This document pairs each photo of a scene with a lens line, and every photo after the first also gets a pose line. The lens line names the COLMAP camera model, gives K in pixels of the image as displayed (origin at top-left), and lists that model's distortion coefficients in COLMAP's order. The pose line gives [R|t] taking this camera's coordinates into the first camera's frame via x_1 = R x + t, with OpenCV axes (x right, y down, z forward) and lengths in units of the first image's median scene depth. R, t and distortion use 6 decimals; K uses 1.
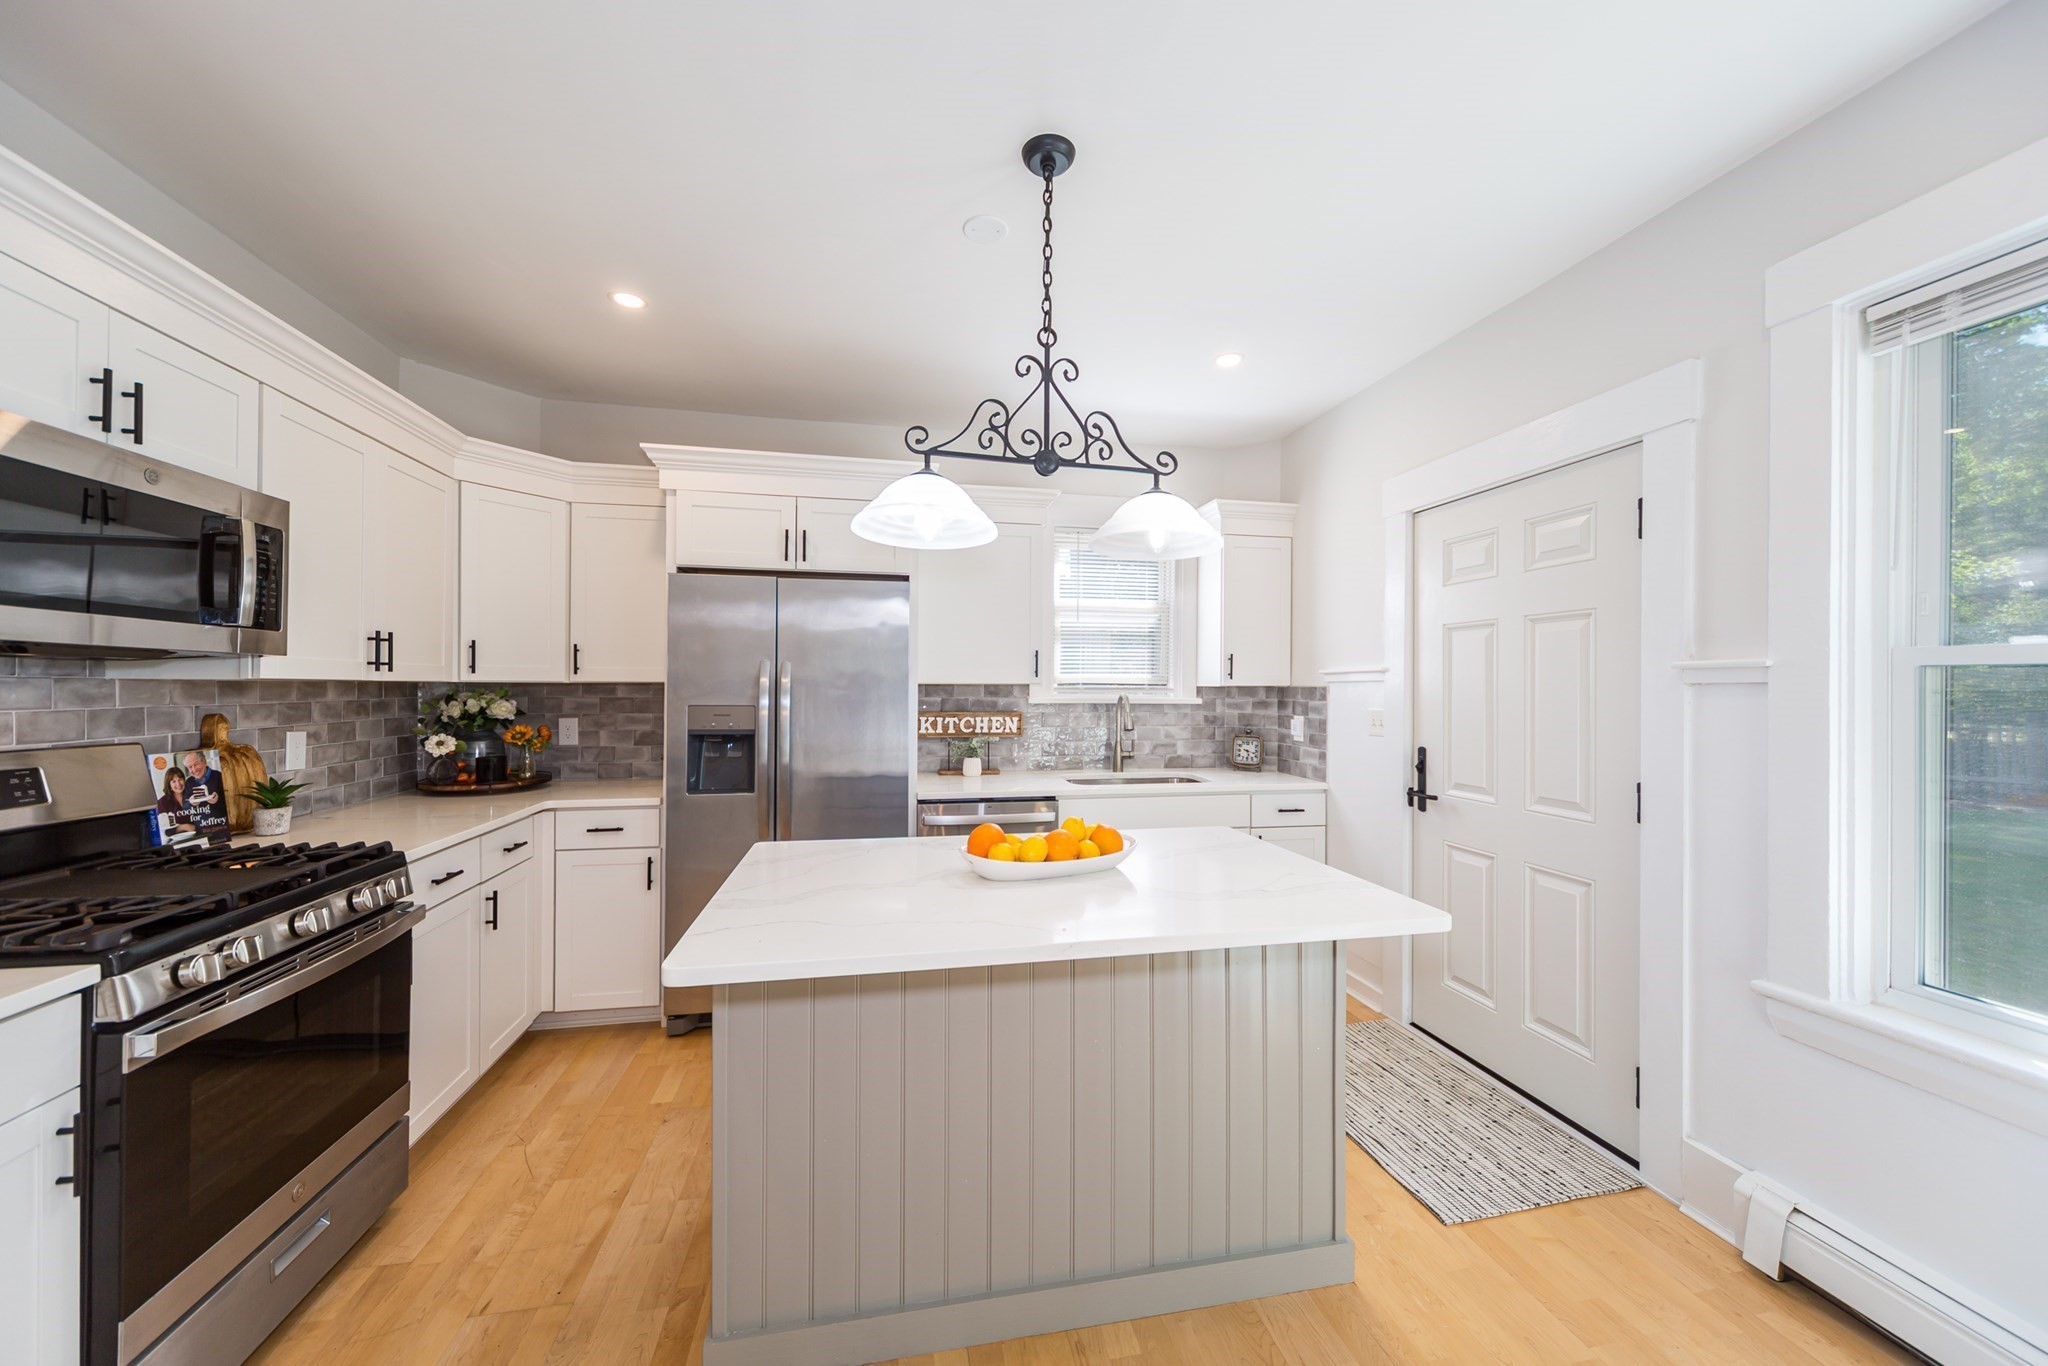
lens RADIAL K [[741.5, 0, 1024.0], [0, 741.5, 683.0], [0, 0, 1]] dist [0.000288, 0.000019]
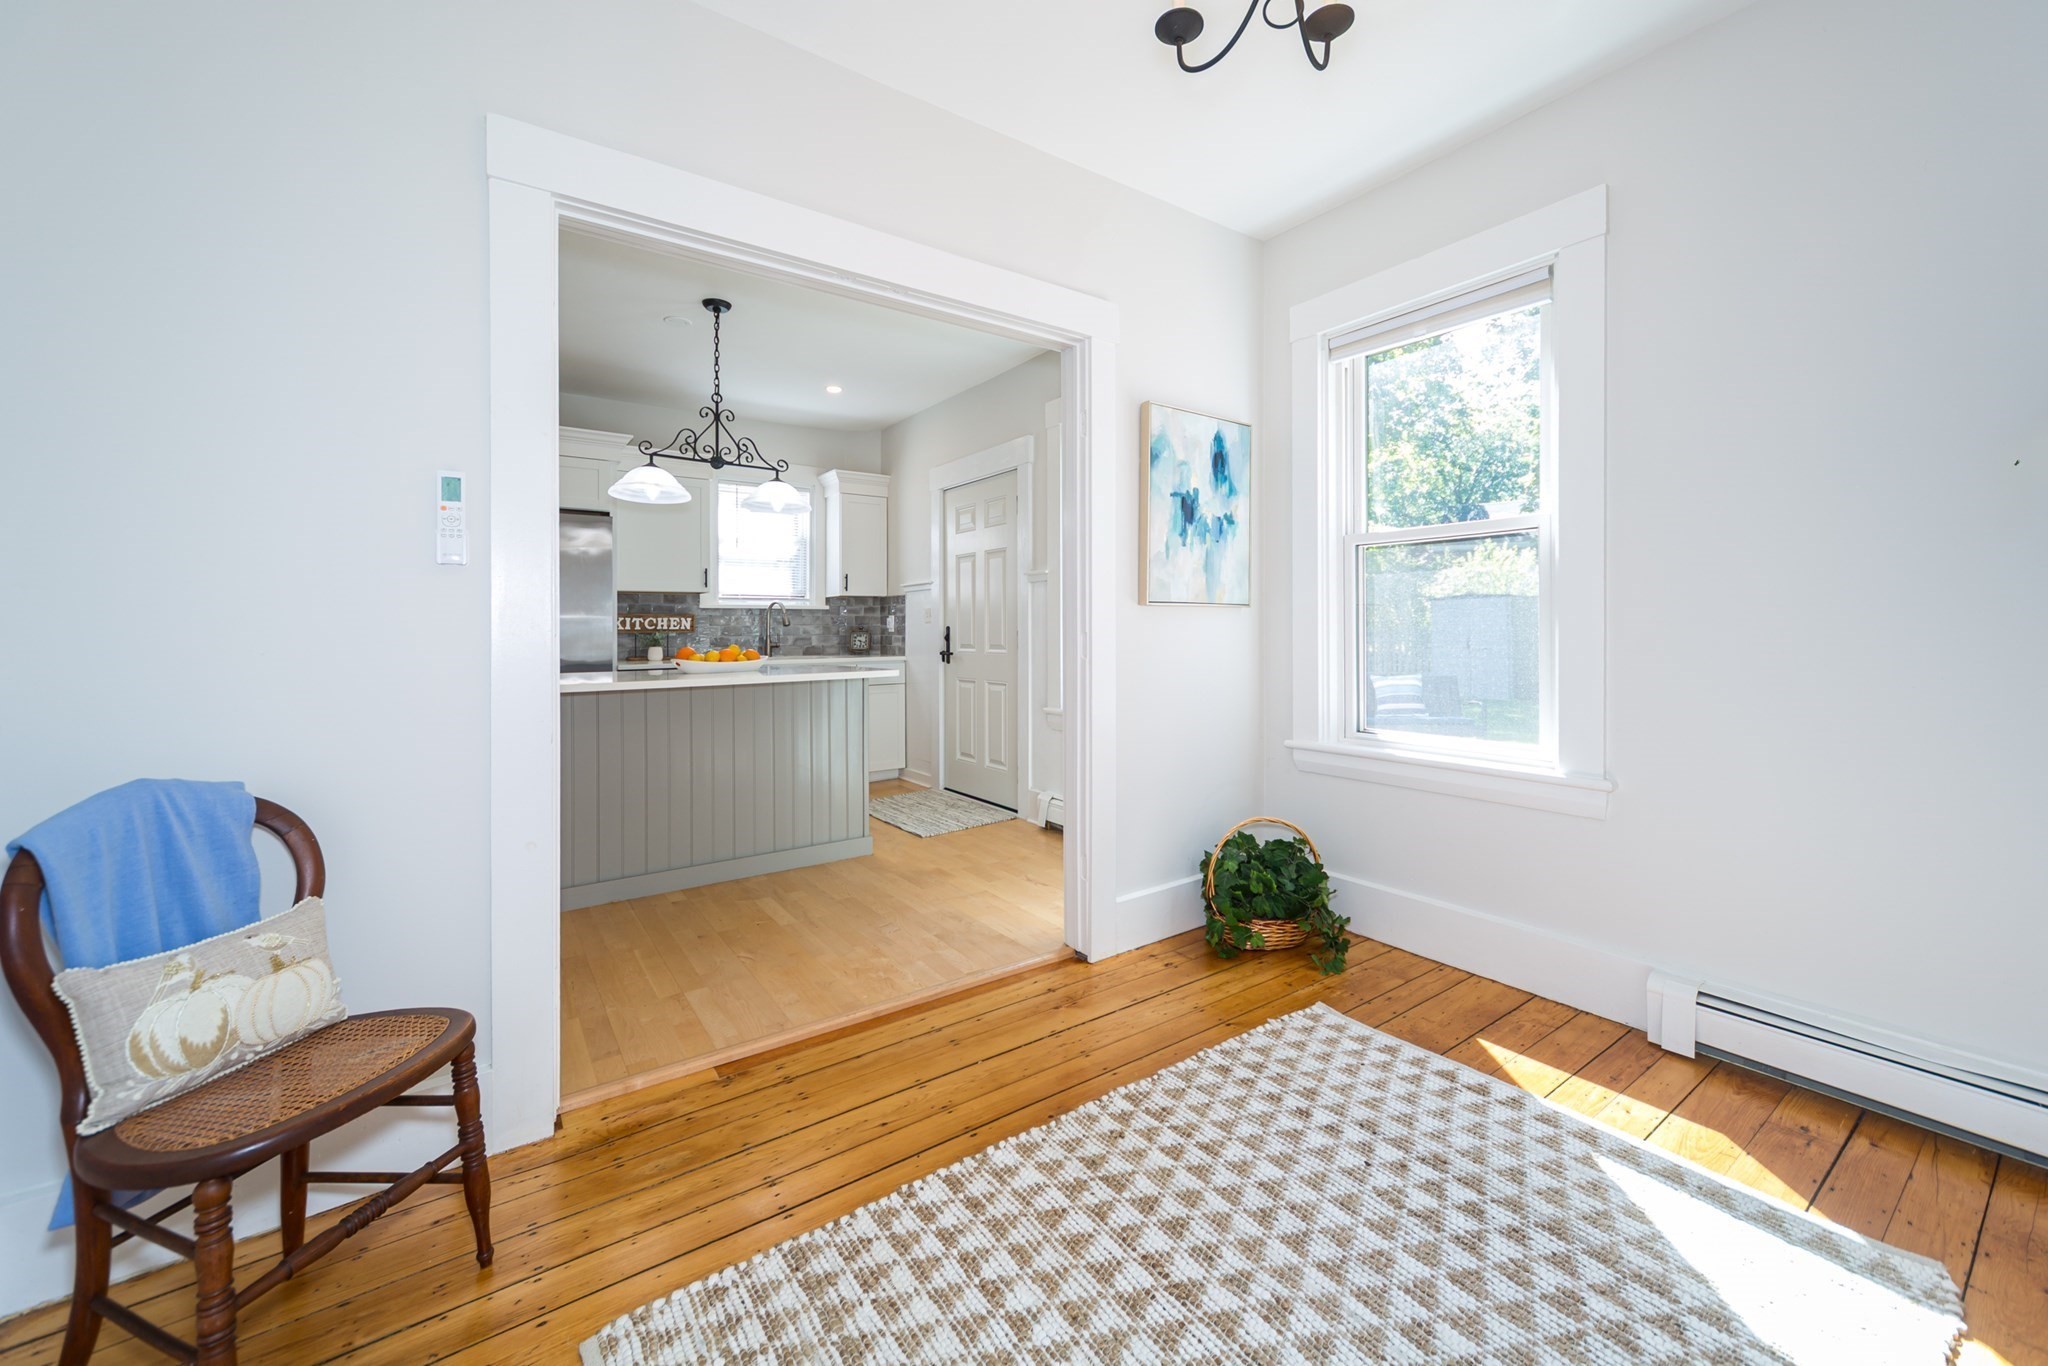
lens RADIAL K [[800.1, 0, 1025.5], [0, 800.1, 623.2], [0, 0, 1]] dist [0.000170, 0.000104]
pose [[0.915555, -0.008142, 0.402111, -0.044402], [0.010199, 0.999944, -0.002974, 0.079690], [-0.402064, 0.006824, 0.915586, -0.718213]]
